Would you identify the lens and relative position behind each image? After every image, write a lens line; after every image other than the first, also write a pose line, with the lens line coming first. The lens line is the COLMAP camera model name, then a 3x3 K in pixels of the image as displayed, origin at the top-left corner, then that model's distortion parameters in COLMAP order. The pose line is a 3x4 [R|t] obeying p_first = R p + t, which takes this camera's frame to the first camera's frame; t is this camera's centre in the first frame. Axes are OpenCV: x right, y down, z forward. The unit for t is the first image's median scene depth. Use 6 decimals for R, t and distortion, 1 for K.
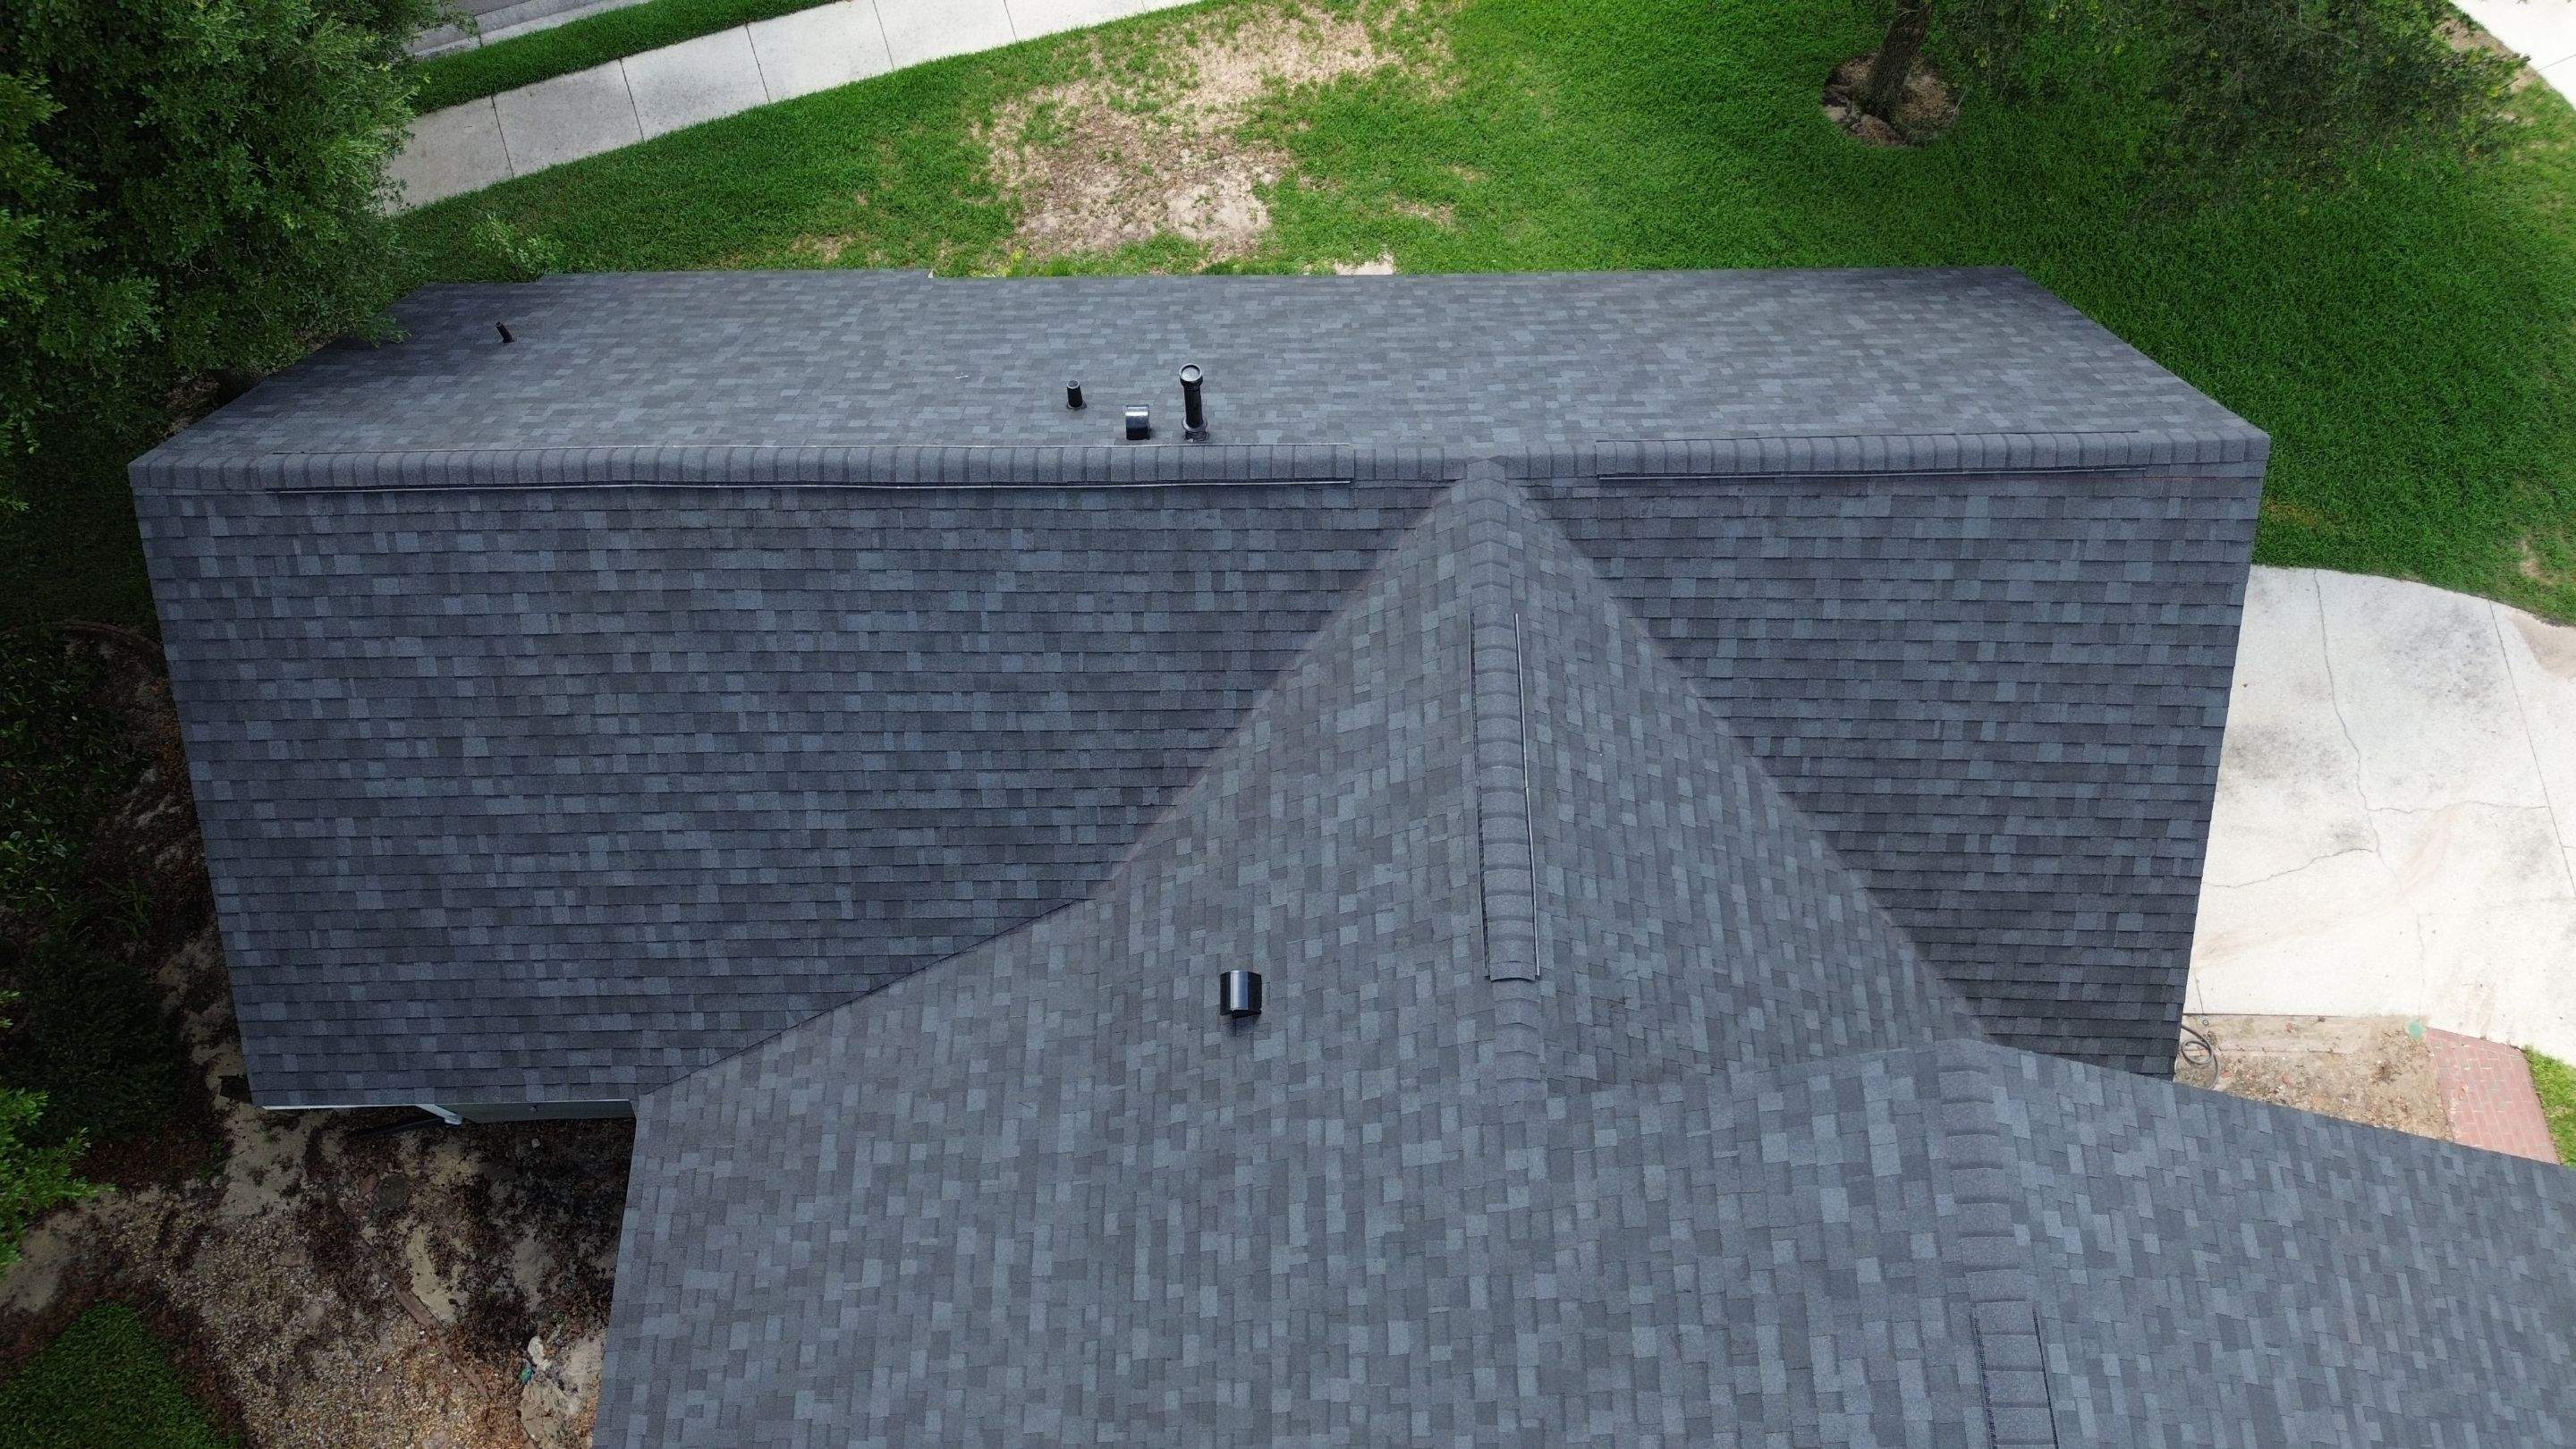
lens RADIAL K [[1826.2, 0, 1298.2], [0, 1826.2, 719.0], [0, 0, 1]] dist [0.075945, -0.078086]
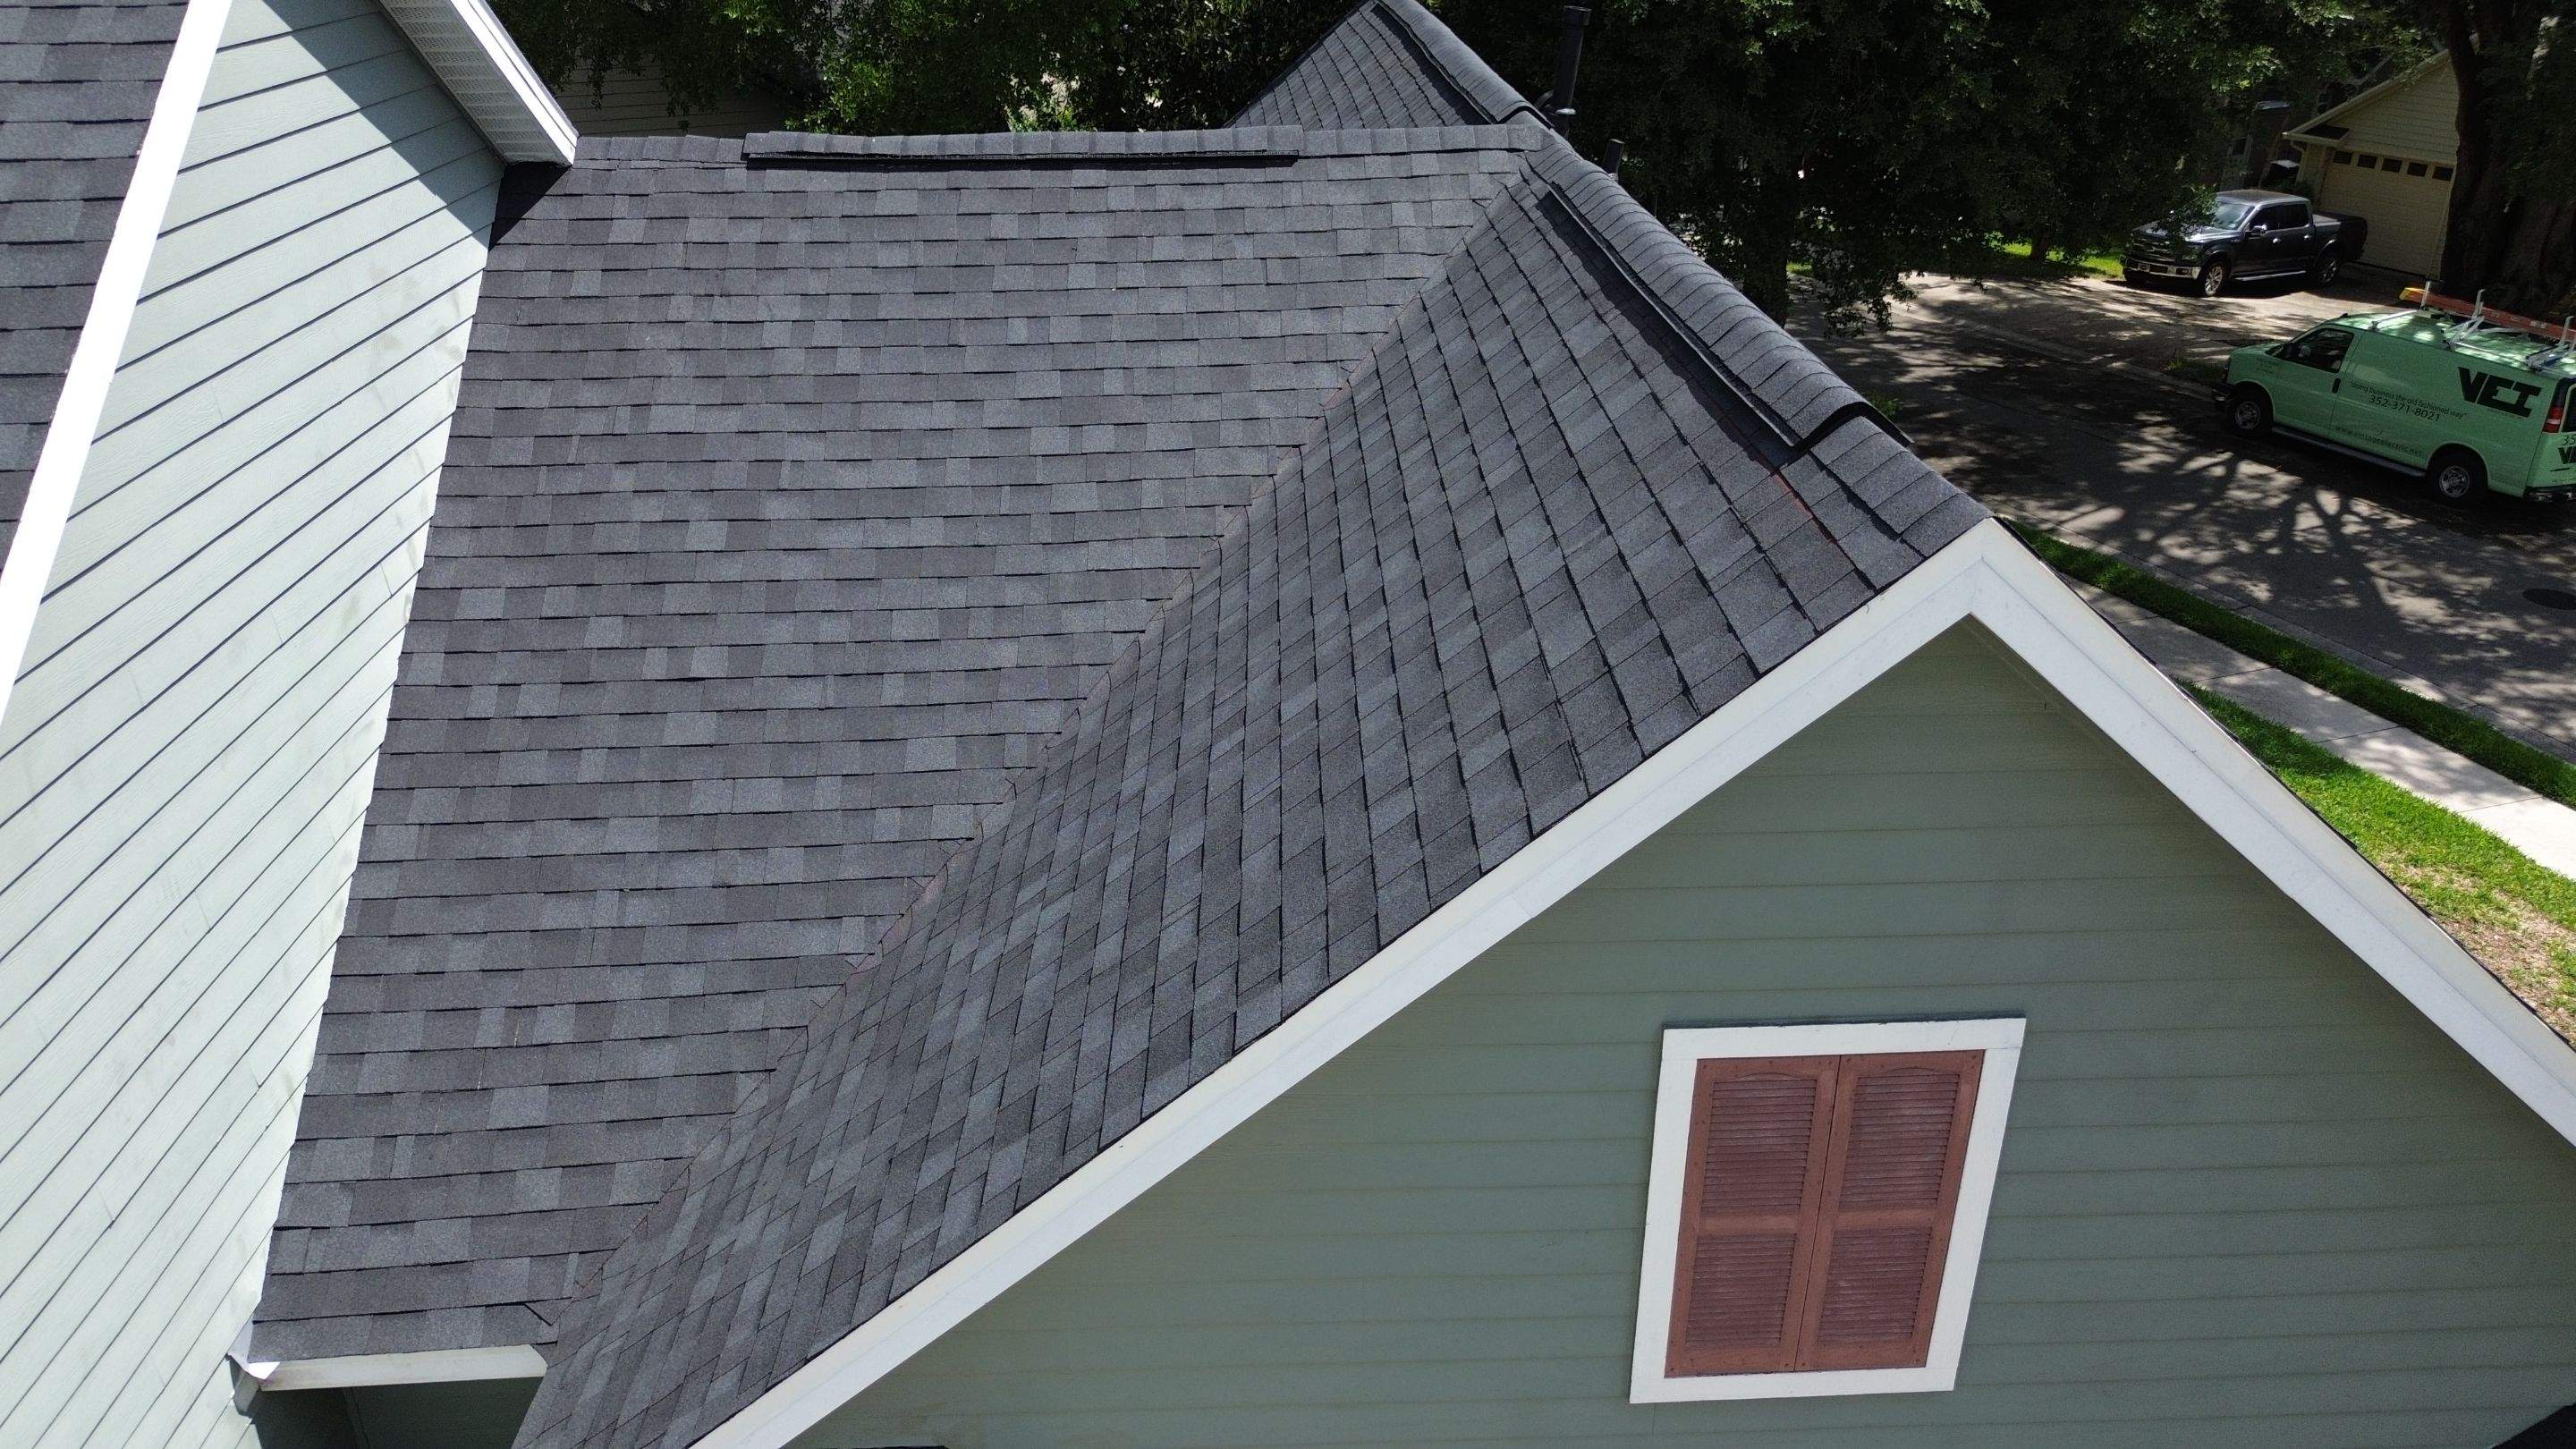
lens RADIAL K [[1826.2, 0, 1299.7], [0, 1826.2, 725.3], [0, 0, 1]] dist [0.075945, -0.078086]
pose [[0.033750, 0.449952, -0.892415, 0.605274], [-0.921605, 0.359466, 0.146388, -0.059992], [0.386660, 0.817513, 0.426810, 0.641613]]
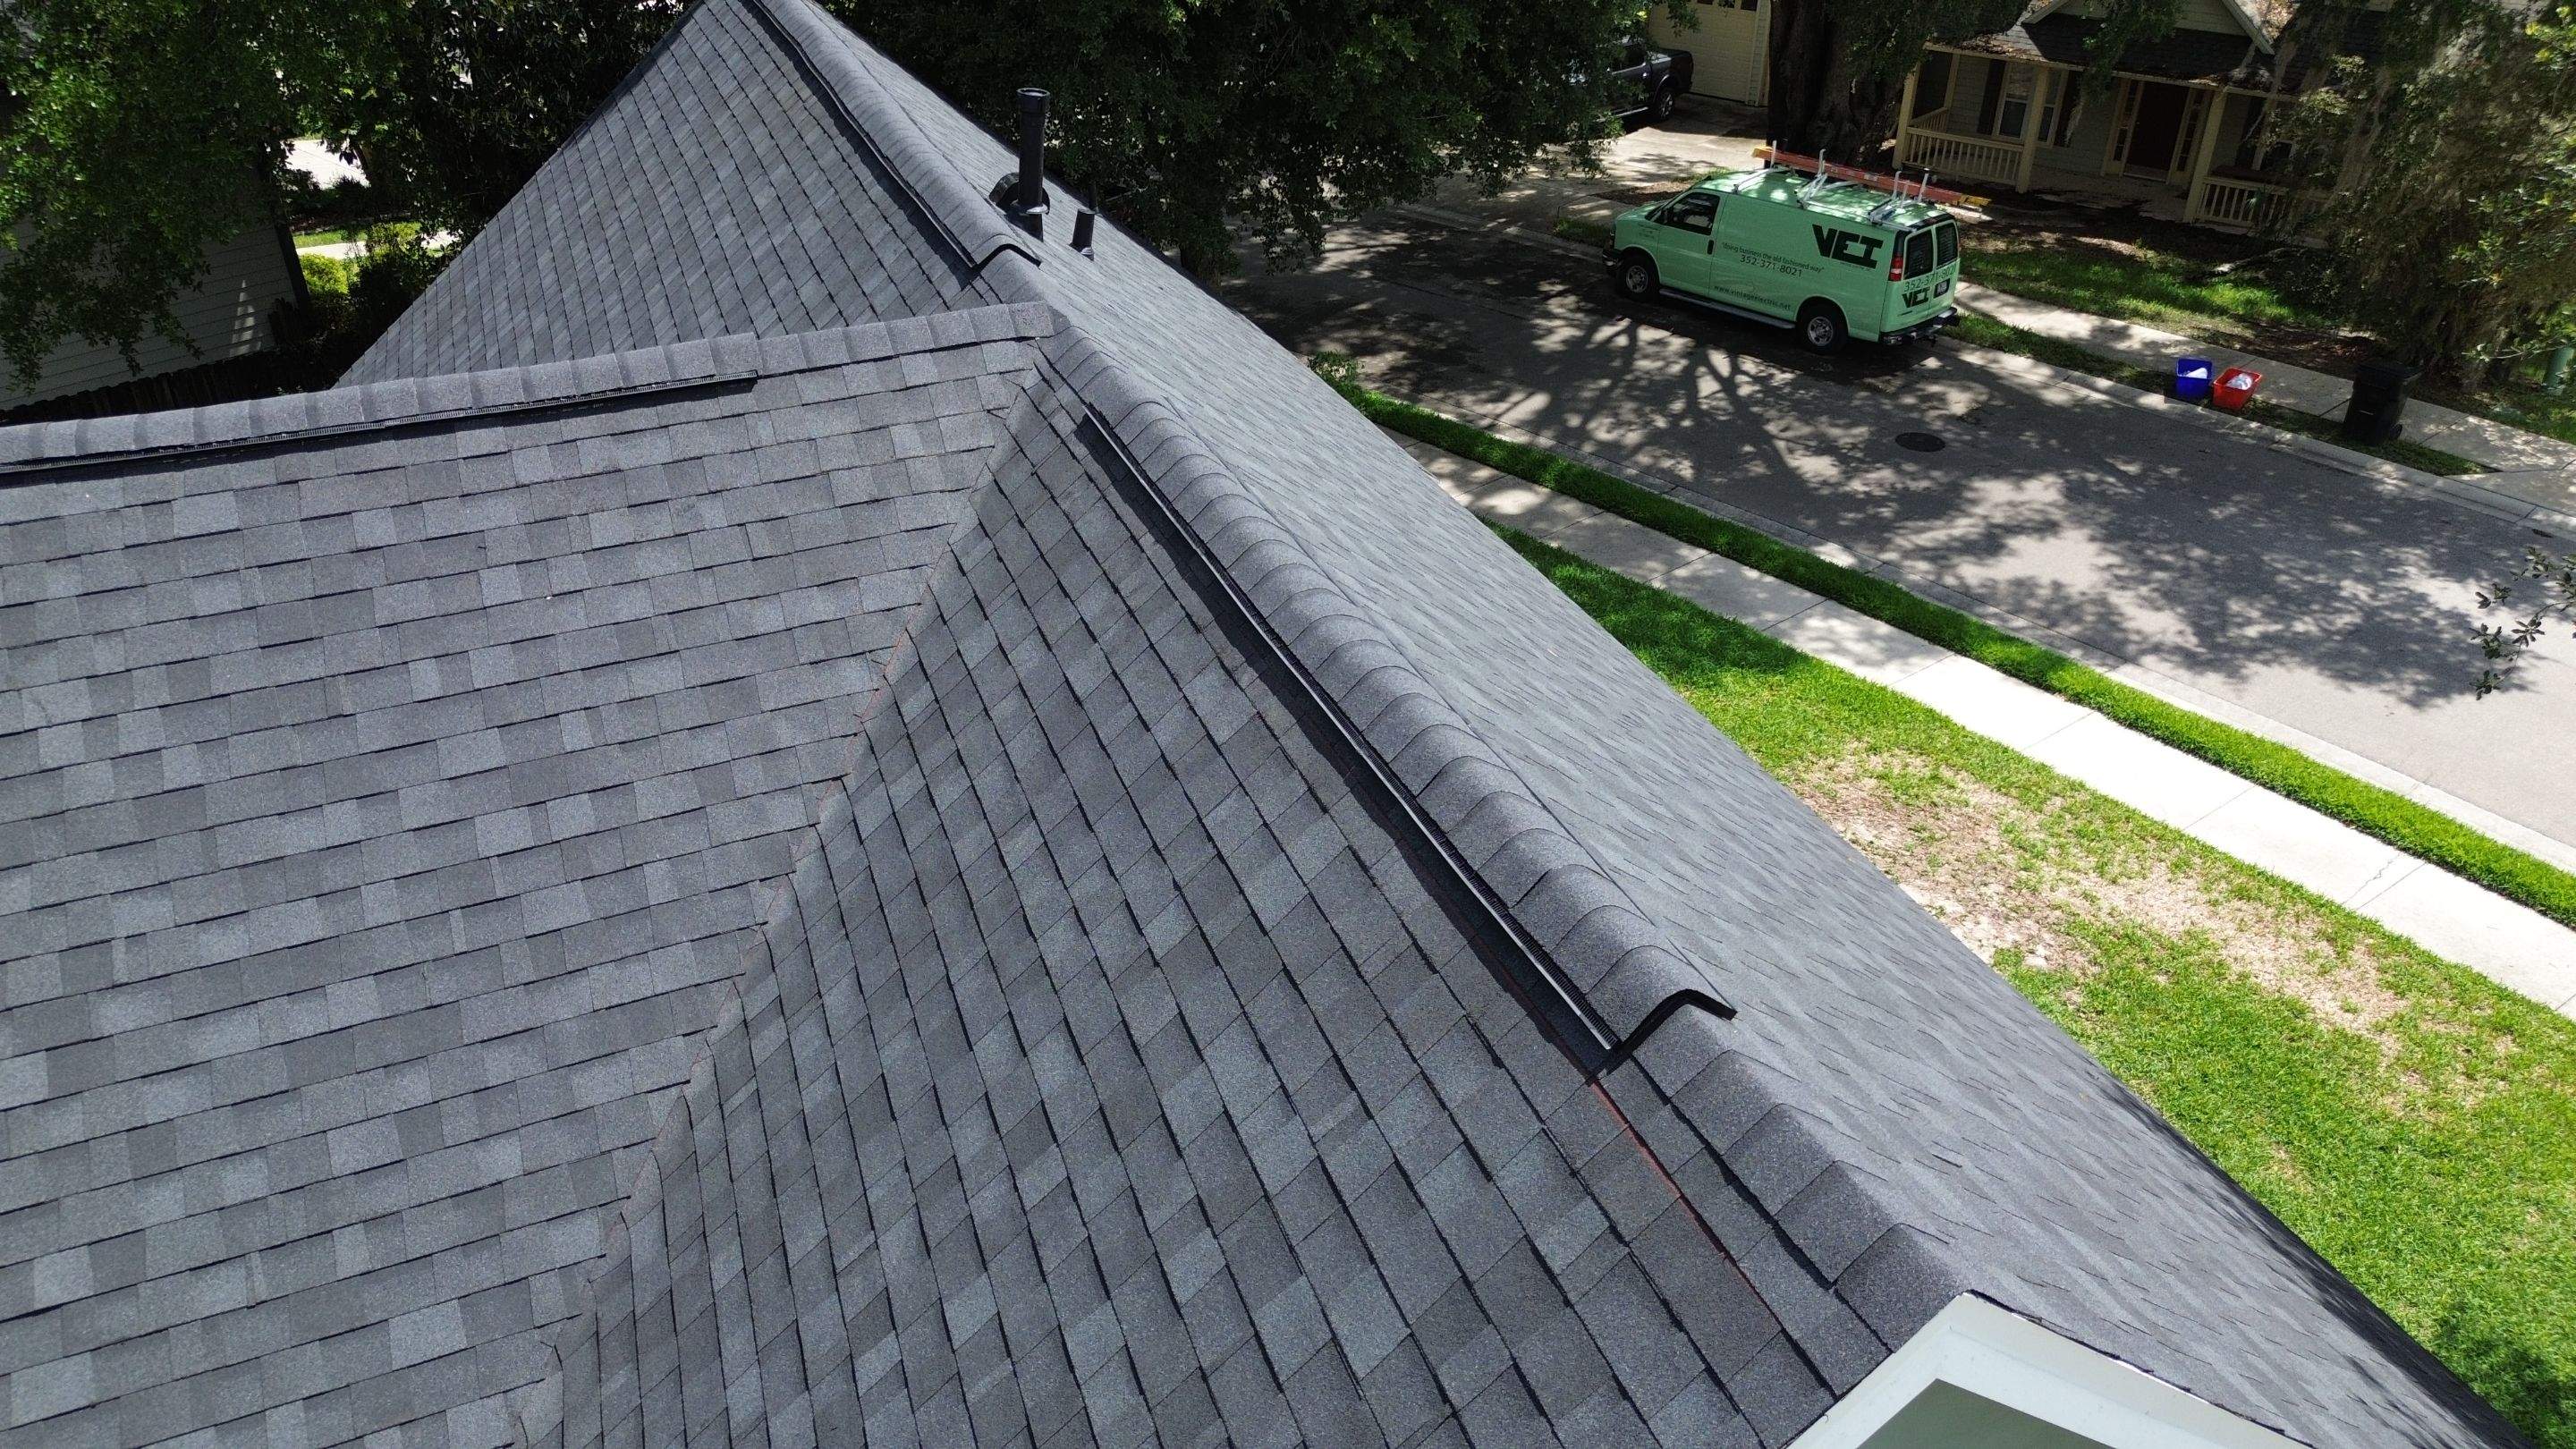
lens RADIAL K [[1826.2, 0, 1293.9], [0, 1826.2, 718.2], [0, 0, 1]] dist [0.075945, -0.078086]
pose [[0.362812, 0.492198, -0.791270, 0.483415], [-0.860262, 0.503318, -0.081364, -0.072454], [0.358213, 0.710219, 0.606030, 0.580172]]
